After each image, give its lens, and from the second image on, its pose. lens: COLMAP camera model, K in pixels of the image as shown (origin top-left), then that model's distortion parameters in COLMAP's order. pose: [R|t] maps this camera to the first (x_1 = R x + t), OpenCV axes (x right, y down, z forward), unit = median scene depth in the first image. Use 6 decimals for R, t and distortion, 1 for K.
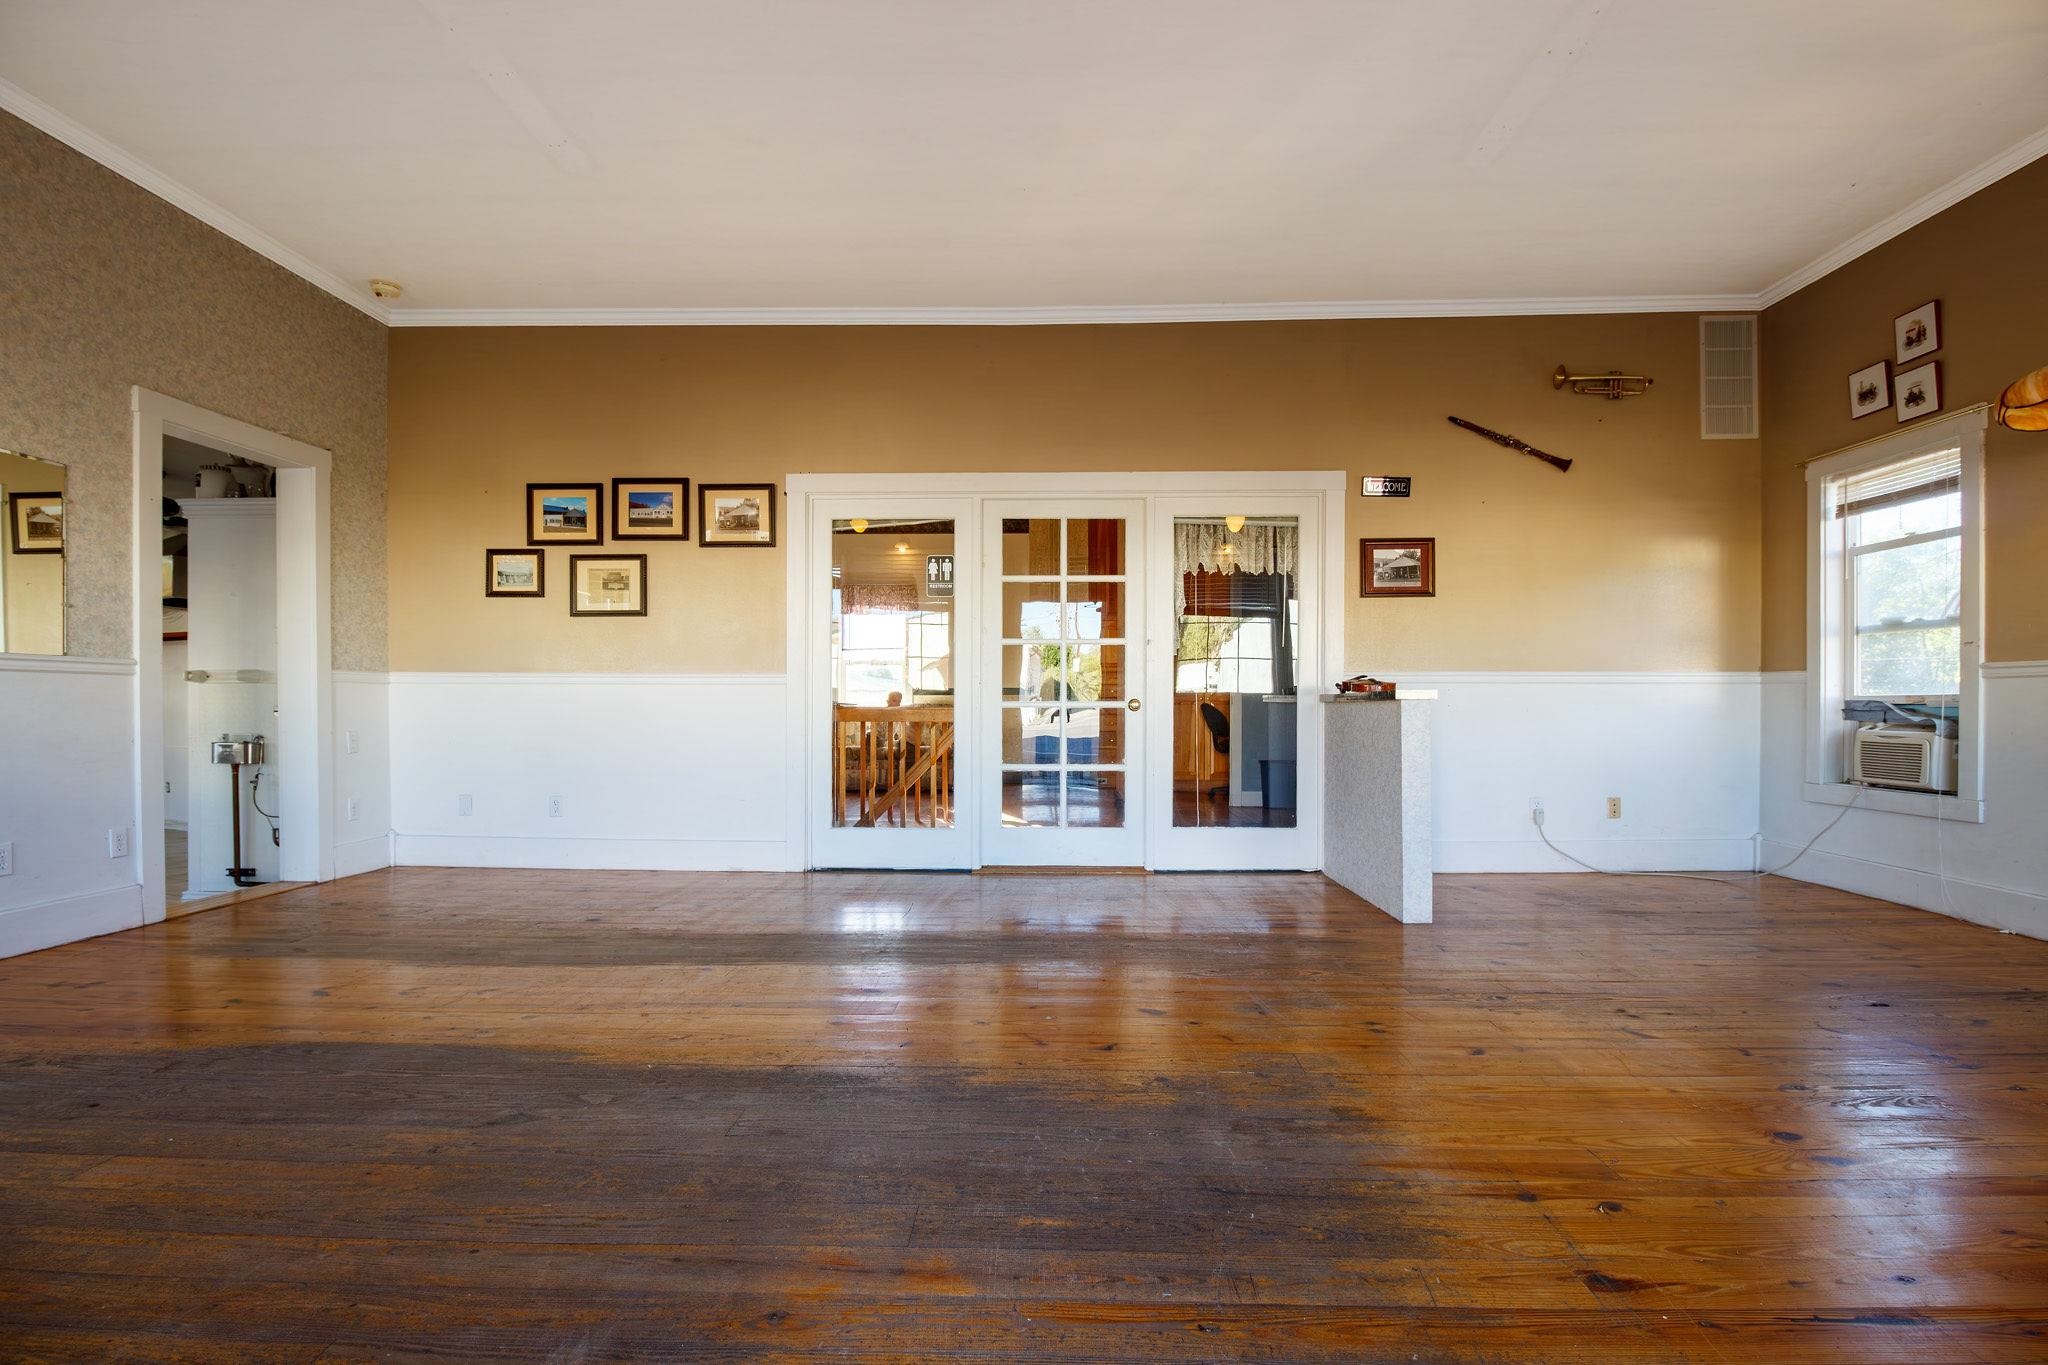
lens RADIAL K [[974.2, 0, 1032.0], [0, 974.2, 720.0], [0, 0, 1]] dist [-0.013085, -0.001309]
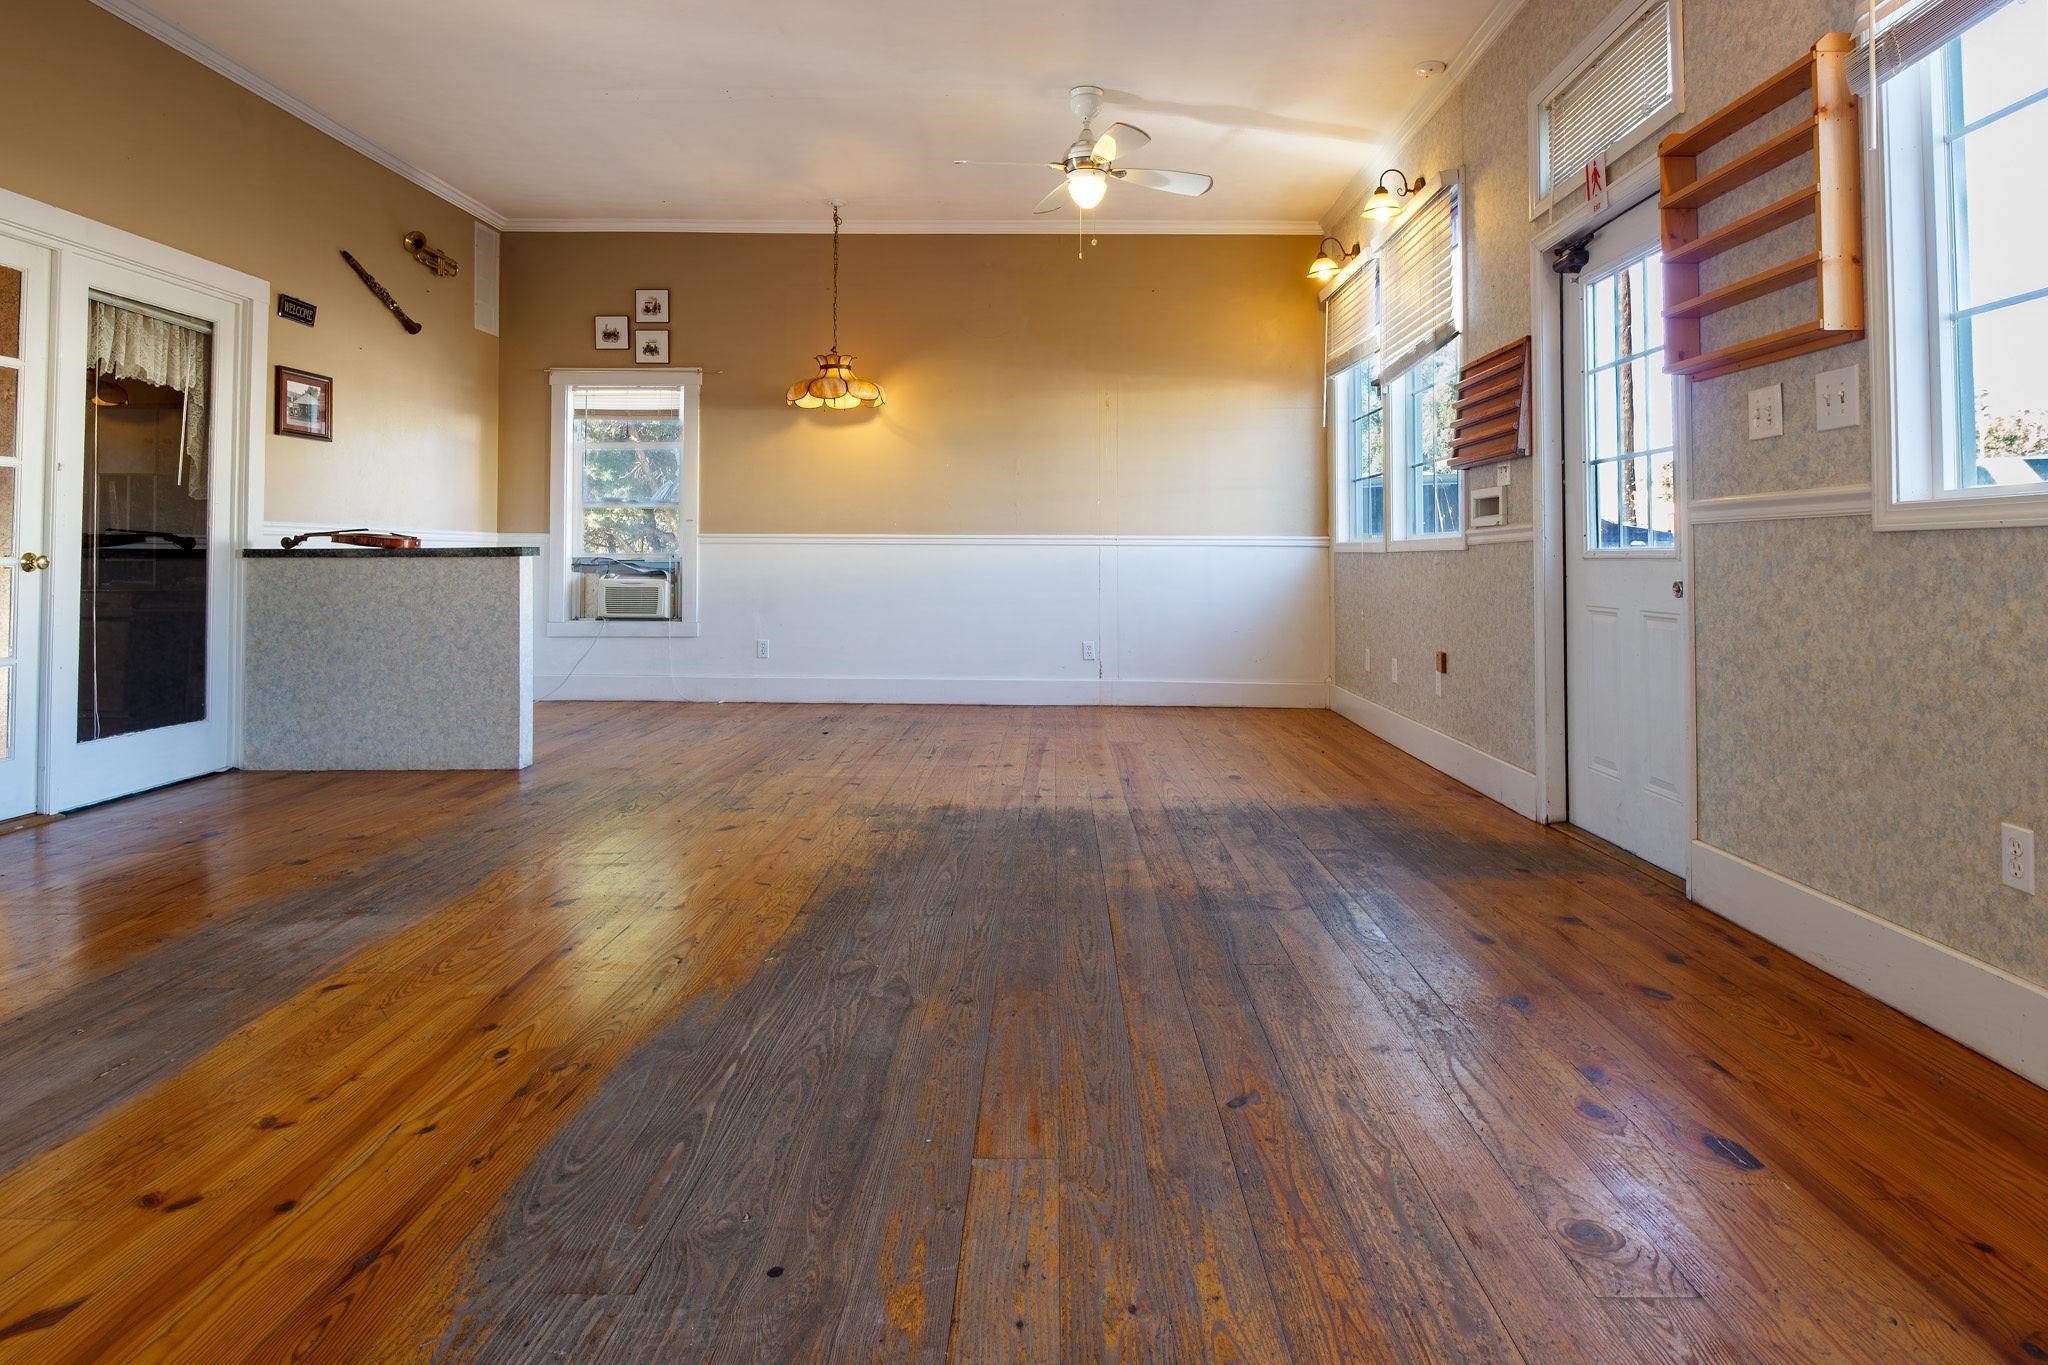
lens RADIAL K [[1174.2, 0, 1033.9], [0, 1174.2, 560.1], [0, 0, 1]] dist [0.001723, -0.000004]
pose [[-0.007992, 0.000189, 0.999968, -0.685557], [0.017331, 0.999850, -0.000050, -0.004848], [-0.999818, 0.017330, -0.007994, 0.347304]]
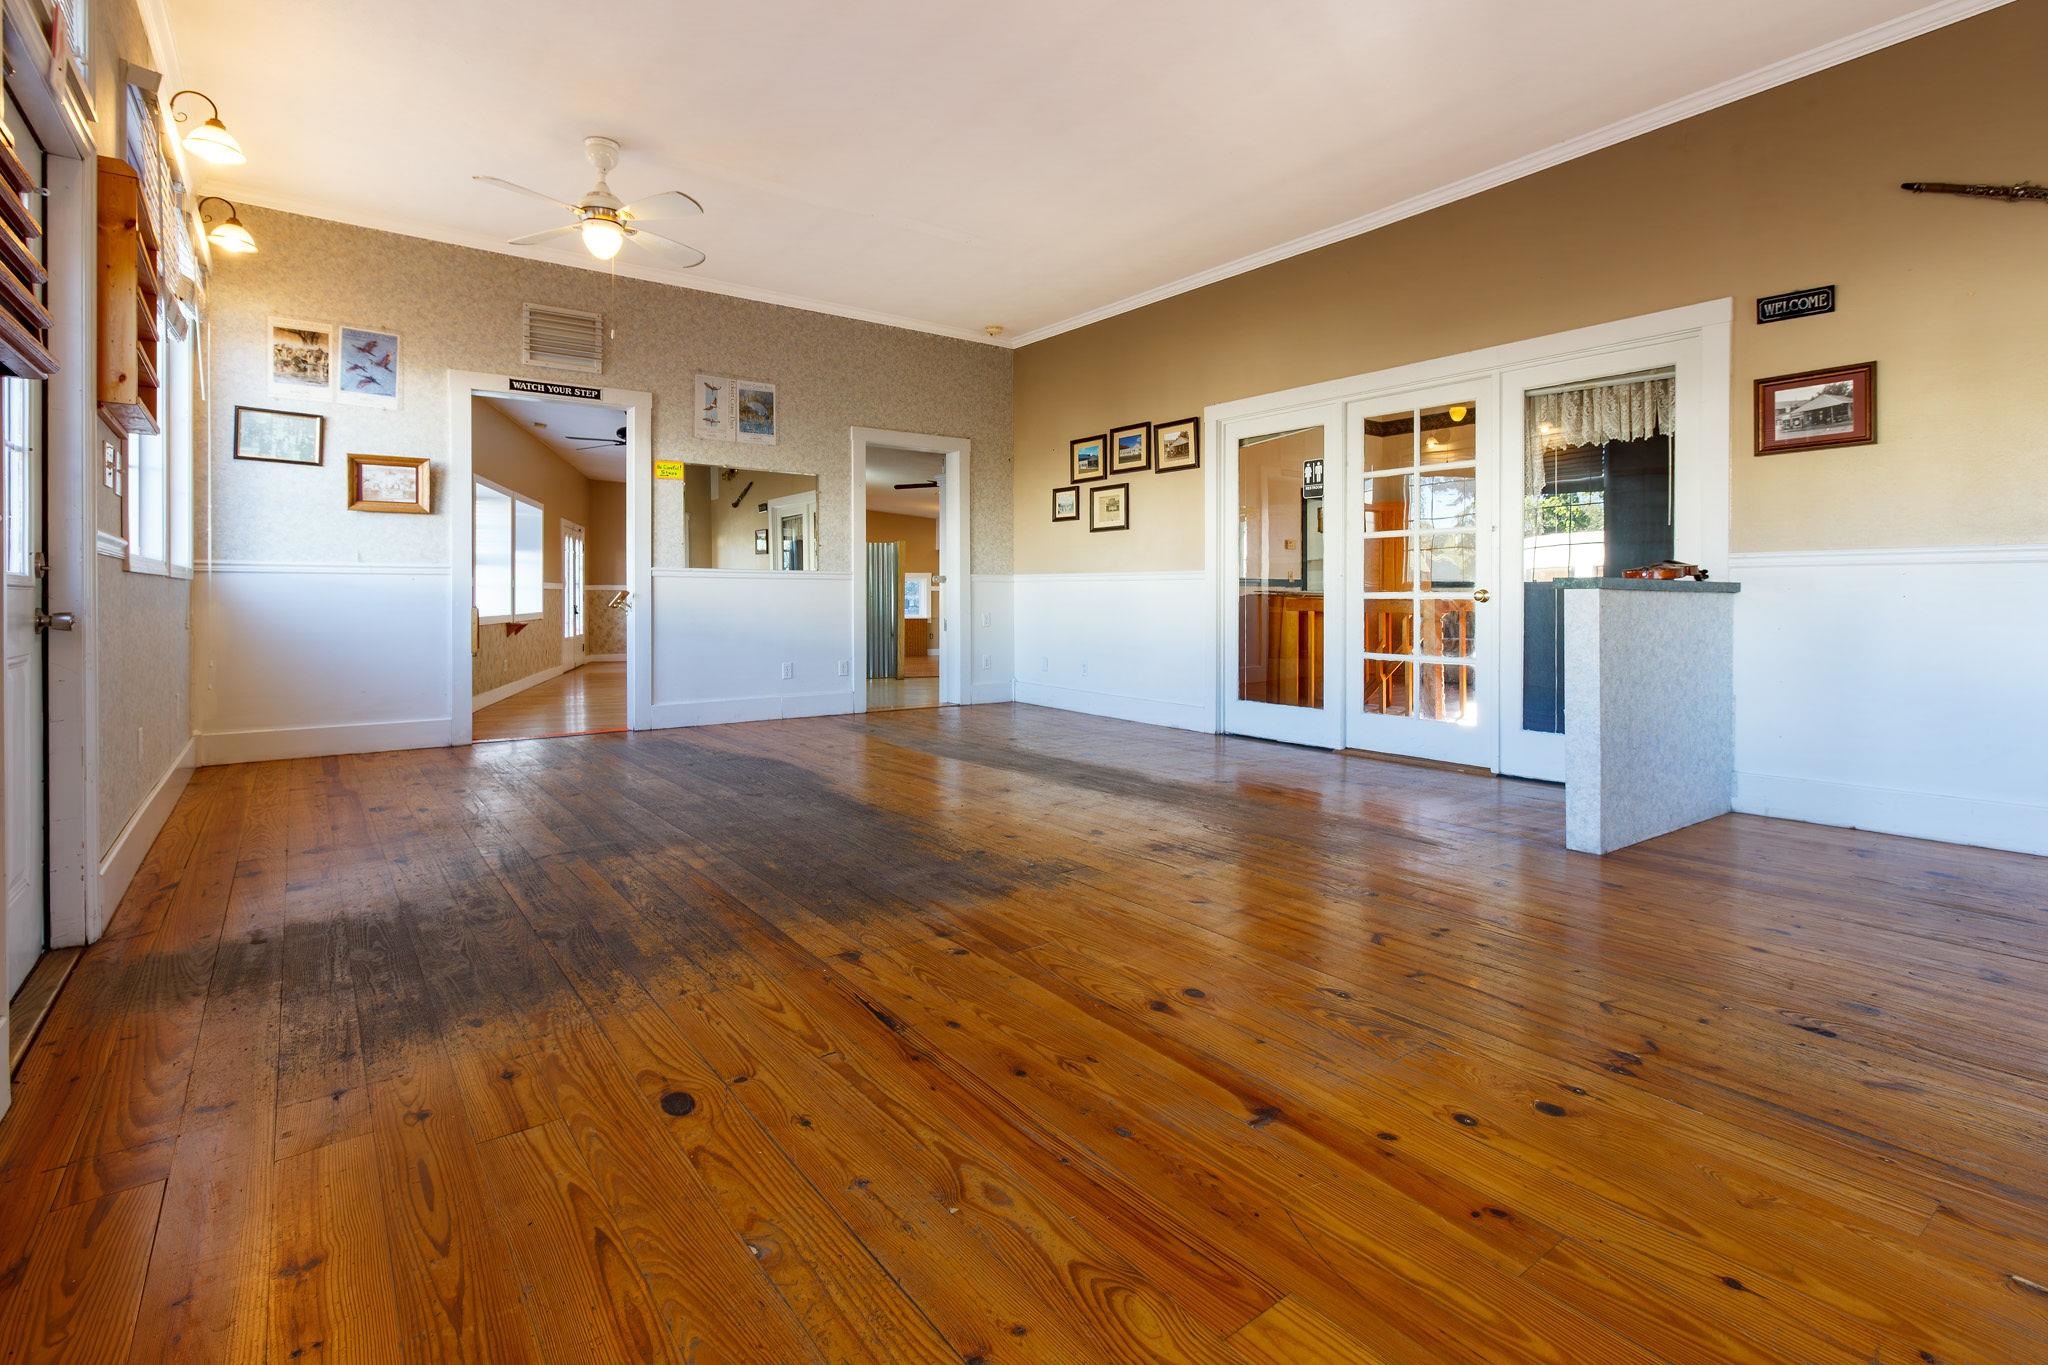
lens RADIAL K [[975.8, 0, 1030.7], [0, 975.8, 633.9], [0, 0, 1]] dist [-0.013037, -0.000190]
pose [[0.610823, 0.030437, -0.791182, 0.593506], [-0.015422, 0.999529, 0.026546, 0.002791], [0.791617, -0.004013, 0.611004, 0.076814]]
